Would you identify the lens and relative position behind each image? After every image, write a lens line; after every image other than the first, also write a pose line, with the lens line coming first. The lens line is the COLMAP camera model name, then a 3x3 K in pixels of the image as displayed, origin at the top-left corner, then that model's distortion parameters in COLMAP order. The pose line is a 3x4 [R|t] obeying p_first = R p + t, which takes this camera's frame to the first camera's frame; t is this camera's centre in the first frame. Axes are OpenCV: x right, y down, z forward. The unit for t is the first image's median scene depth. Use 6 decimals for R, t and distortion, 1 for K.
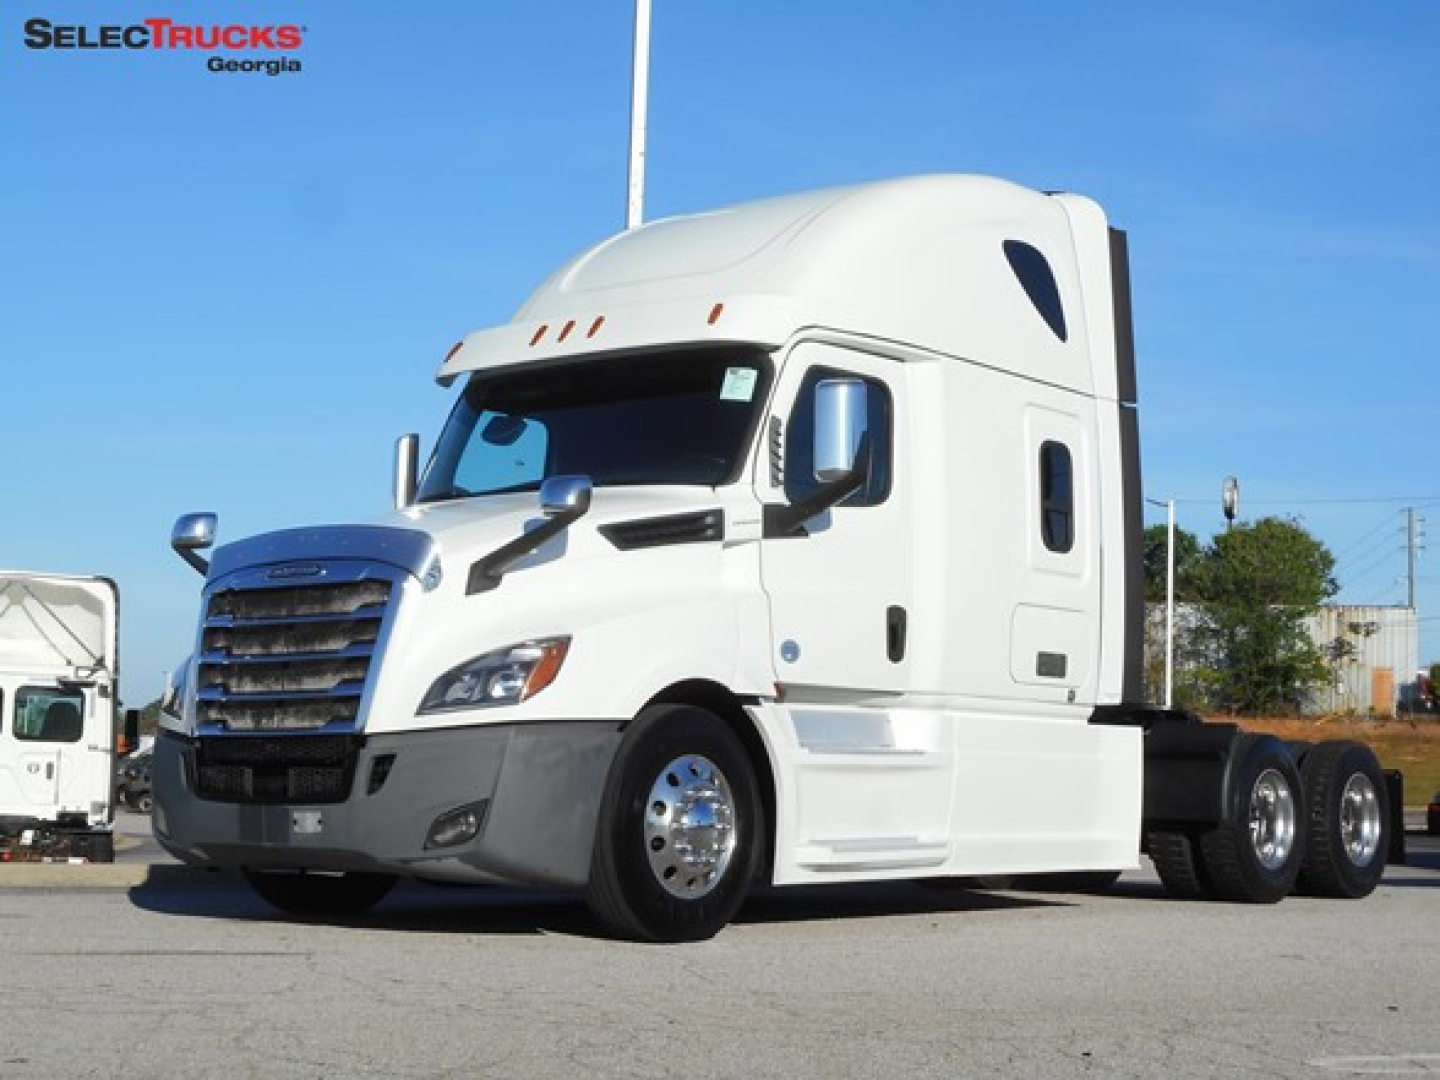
lens RADIAL K [[2426.9, 0, 720.0], [0, 2426.9, 540.0], [0, 0, 1]] dist [0.003533, -0.040232]
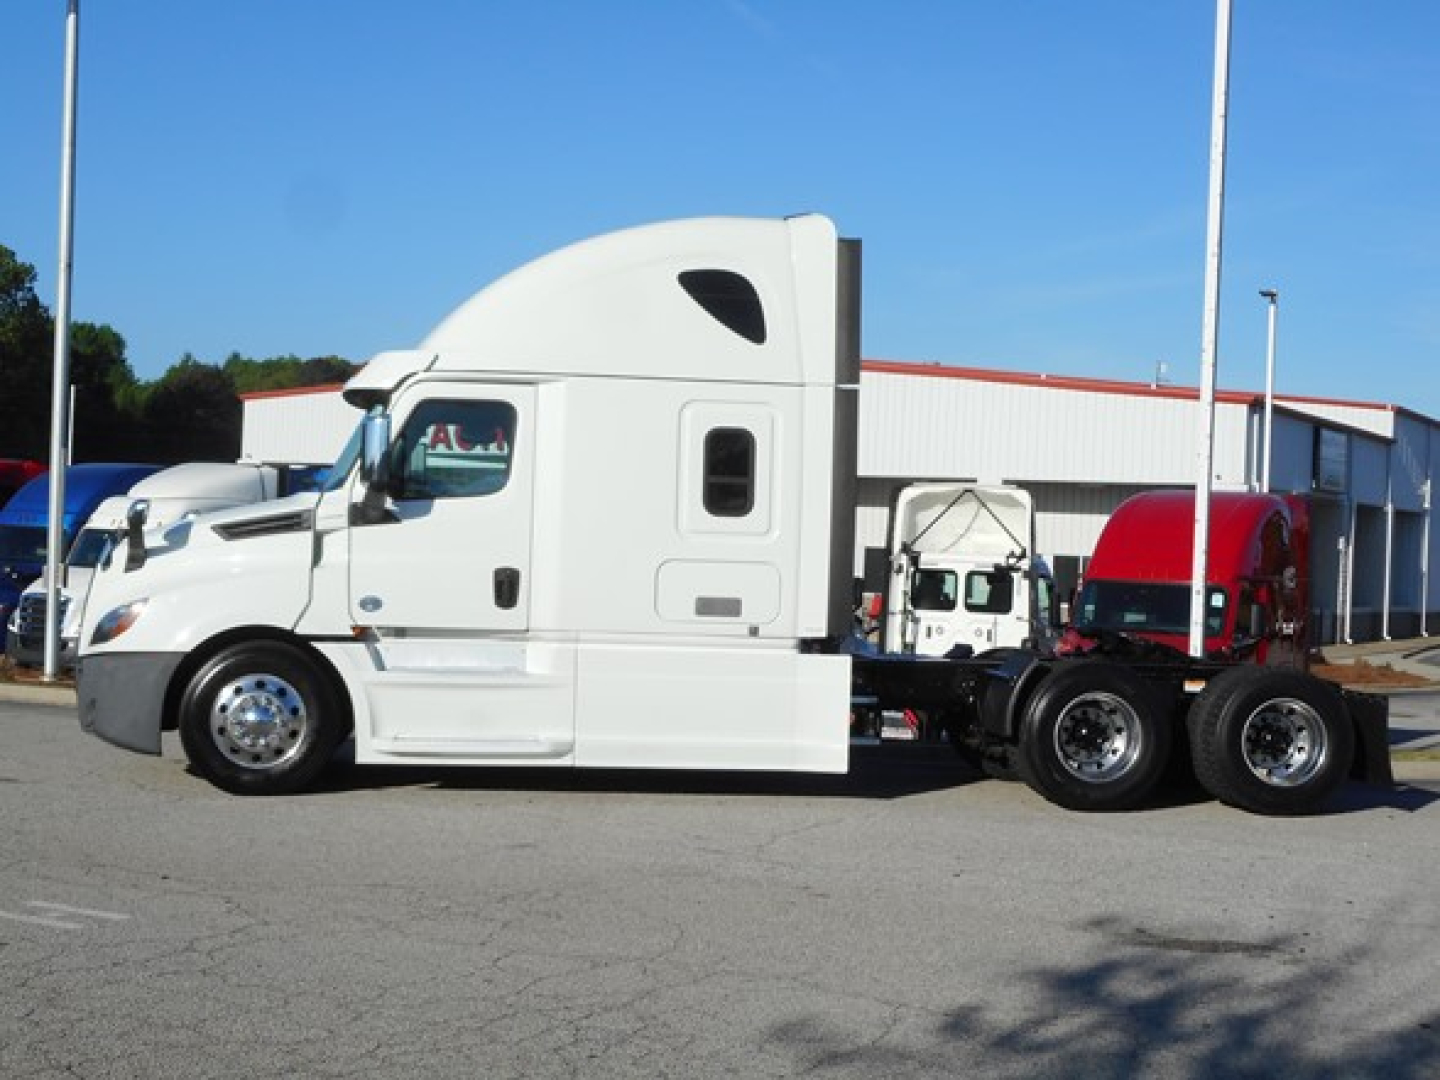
lens RADIAL K [[2115.8, 0, 718.4], [0, 2115.8, 490.9], [0, 0, 1]] dist [-0.009858, -0.162193]
pose [[0.673158, -0.019324, -0.739246, 0.936787], [0.053894, 0.998282, 0.022981, -0.033374], [0.737532, -0.055311, 0.673043, 0.259768]]
